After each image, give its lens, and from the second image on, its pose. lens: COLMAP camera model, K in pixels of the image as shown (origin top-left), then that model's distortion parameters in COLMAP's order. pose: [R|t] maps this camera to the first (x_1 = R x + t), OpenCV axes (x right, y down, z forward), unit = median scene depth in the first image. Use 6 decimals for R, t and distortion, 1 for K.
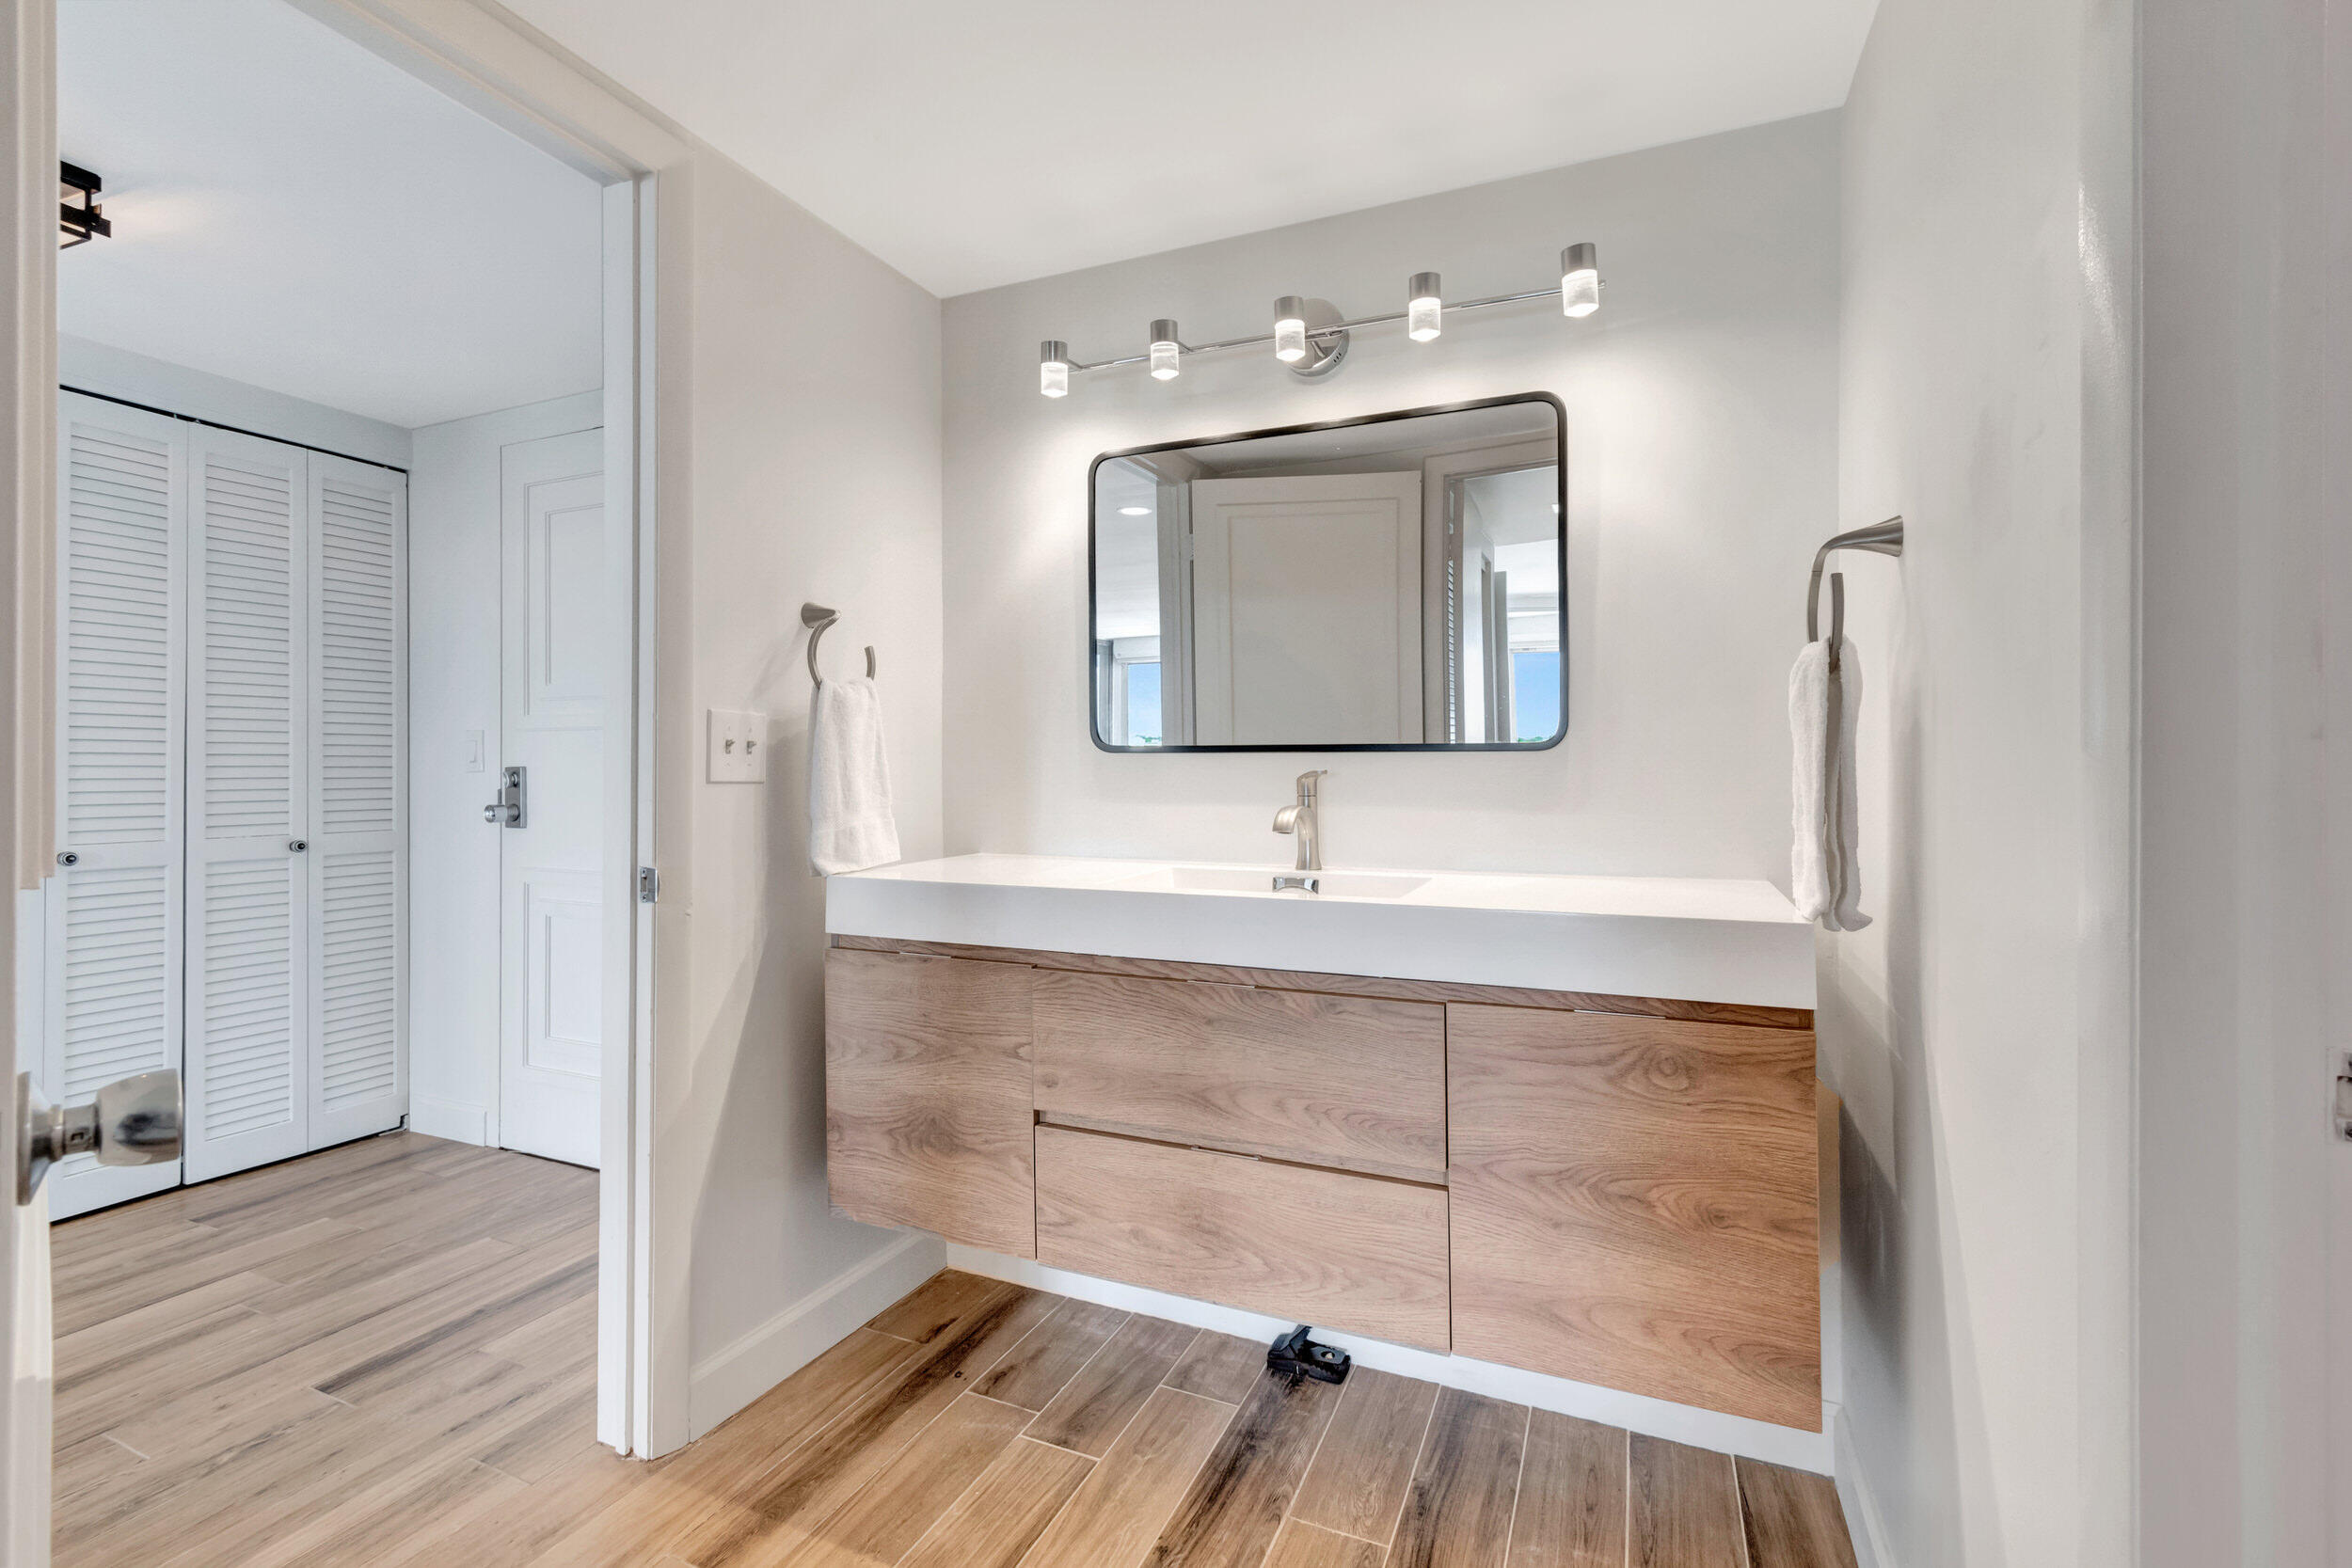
lens RADIAL K [[1046.9, 0, 1165.6], [0, 1046.9, 782.8], [0, 0, 1]] dist [0.002929, -0.001335]
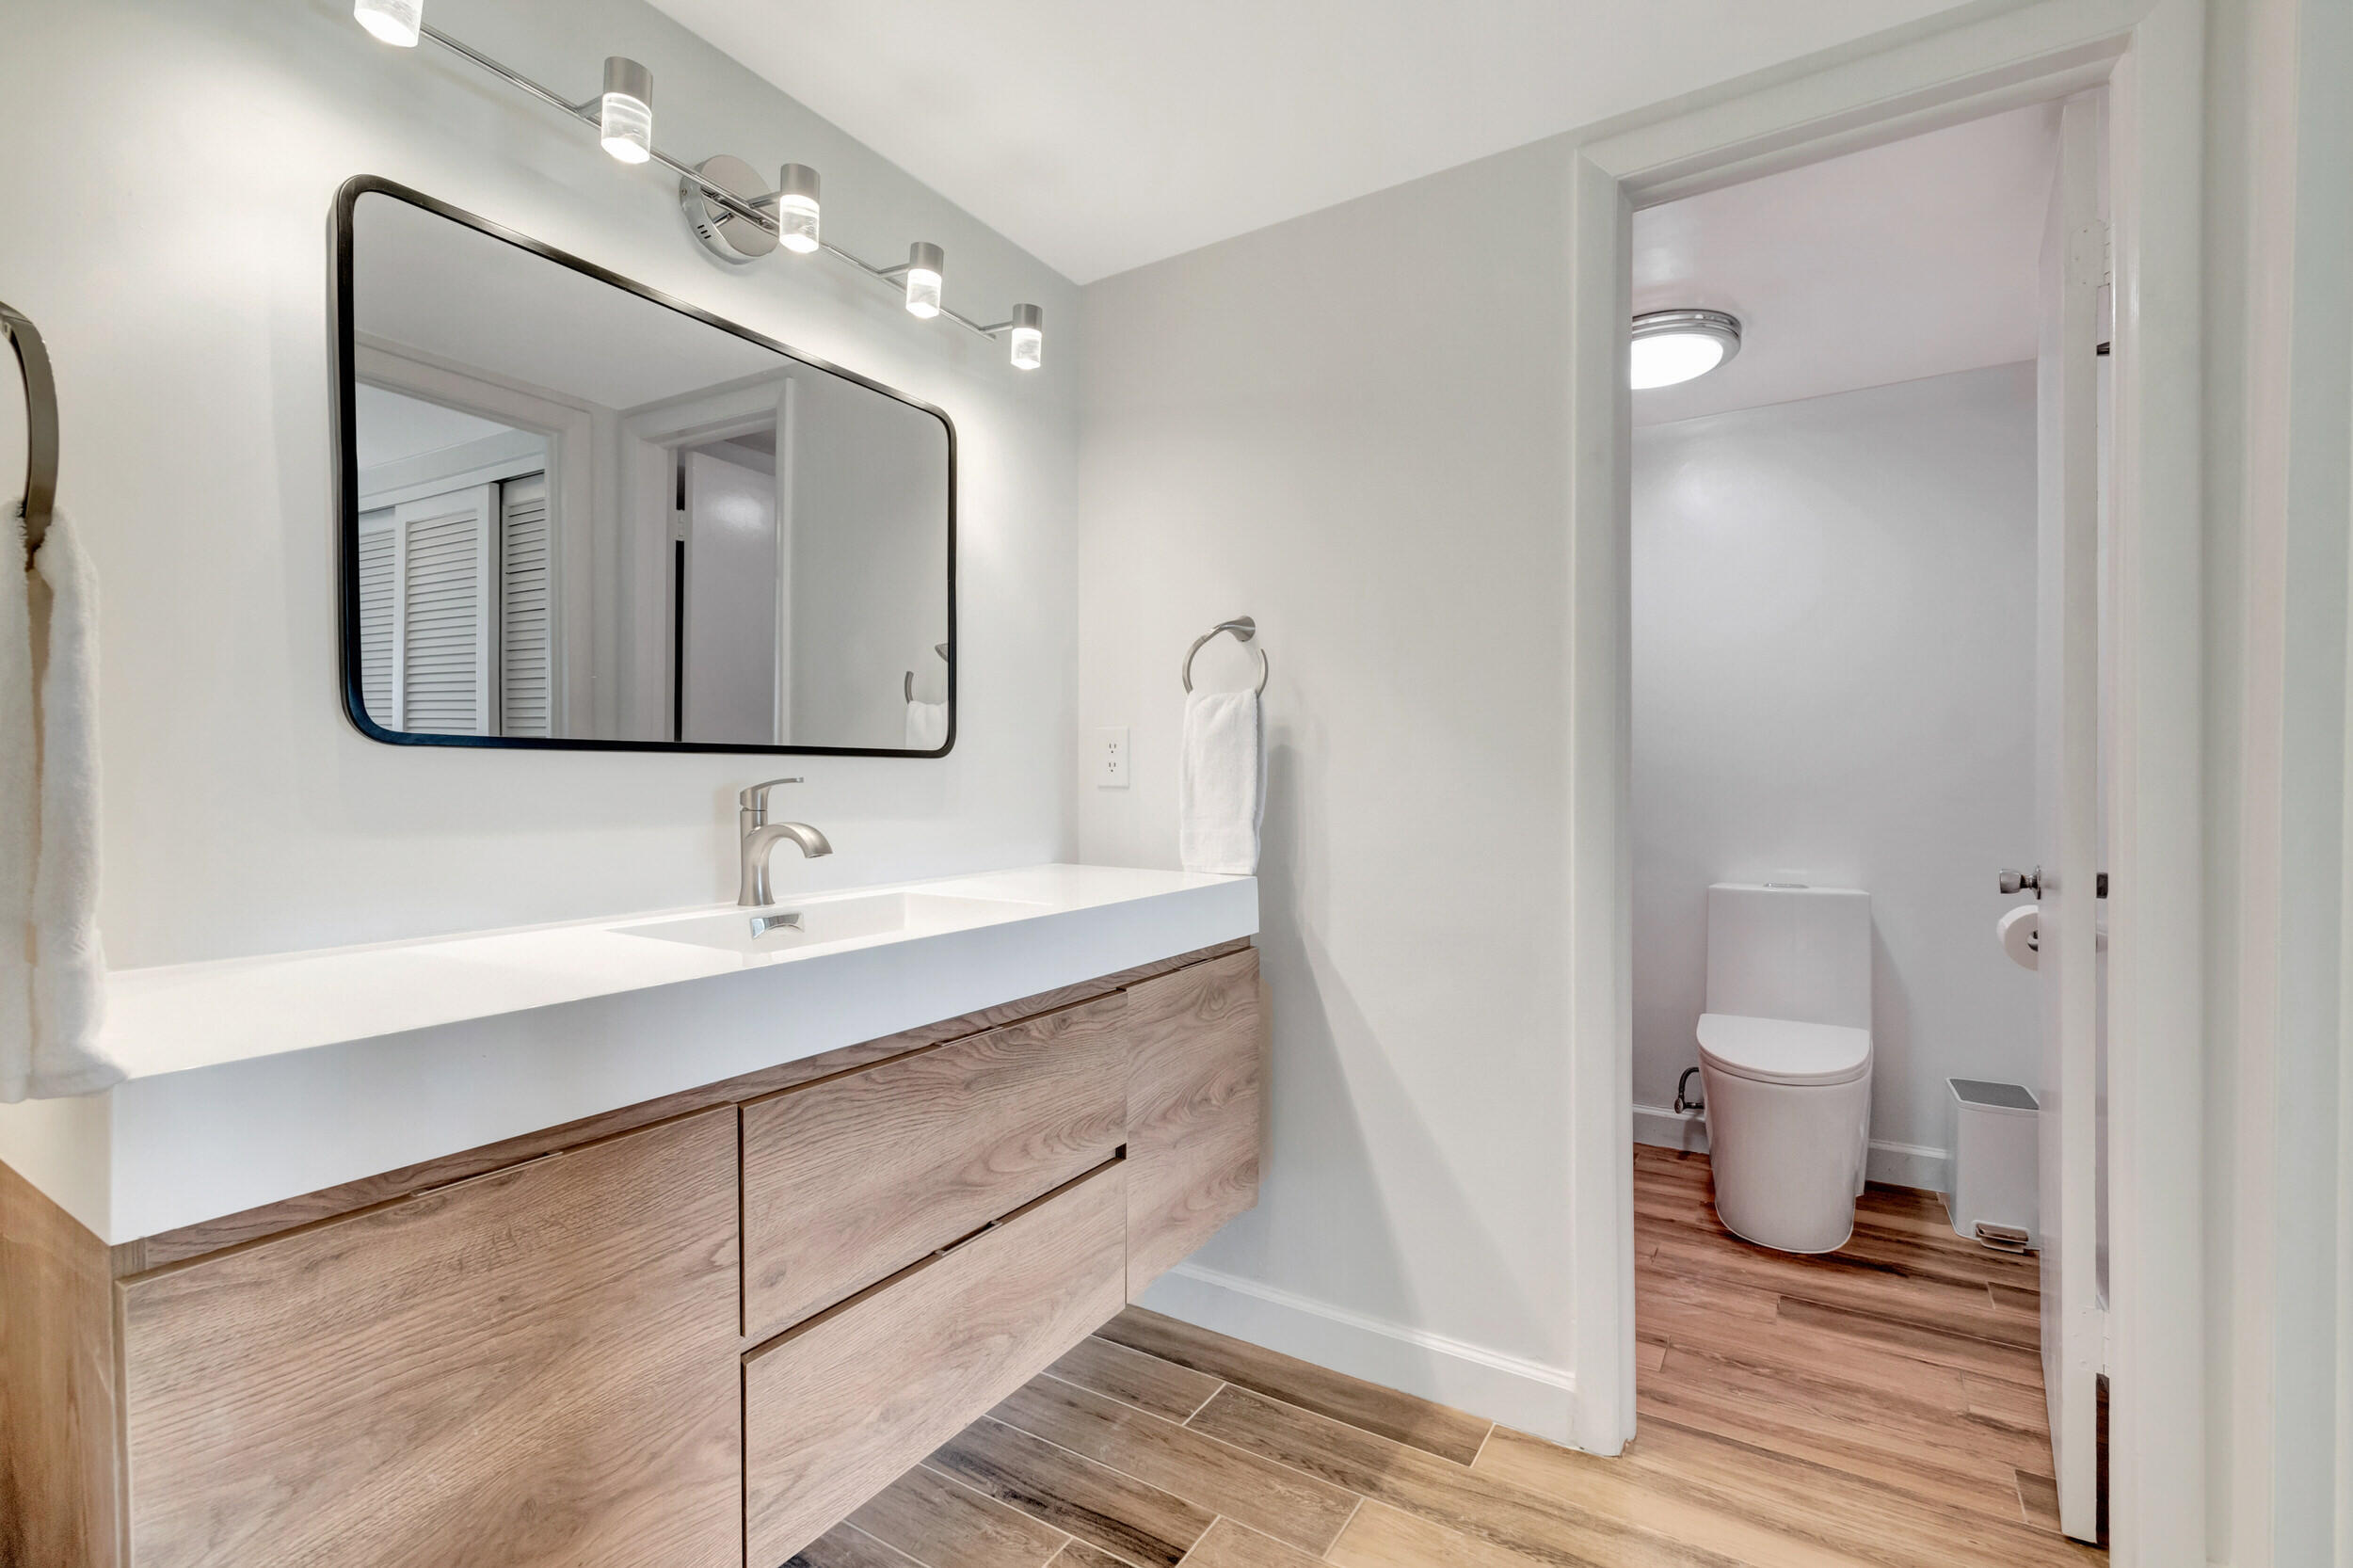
lens RADIAL K [[1060.1, 0, 1180.2], [0, 1060.1, 808.0], [0, 0, 1]] dist [-0.000245, -0.000524]
pose [[0.131605, -0.028998, 0.990878, -0.744890], [0.011171, 0.999552, 0.027769, -0.008270], [-0.991239, 0.007415, 0.131870, 0.723985]]
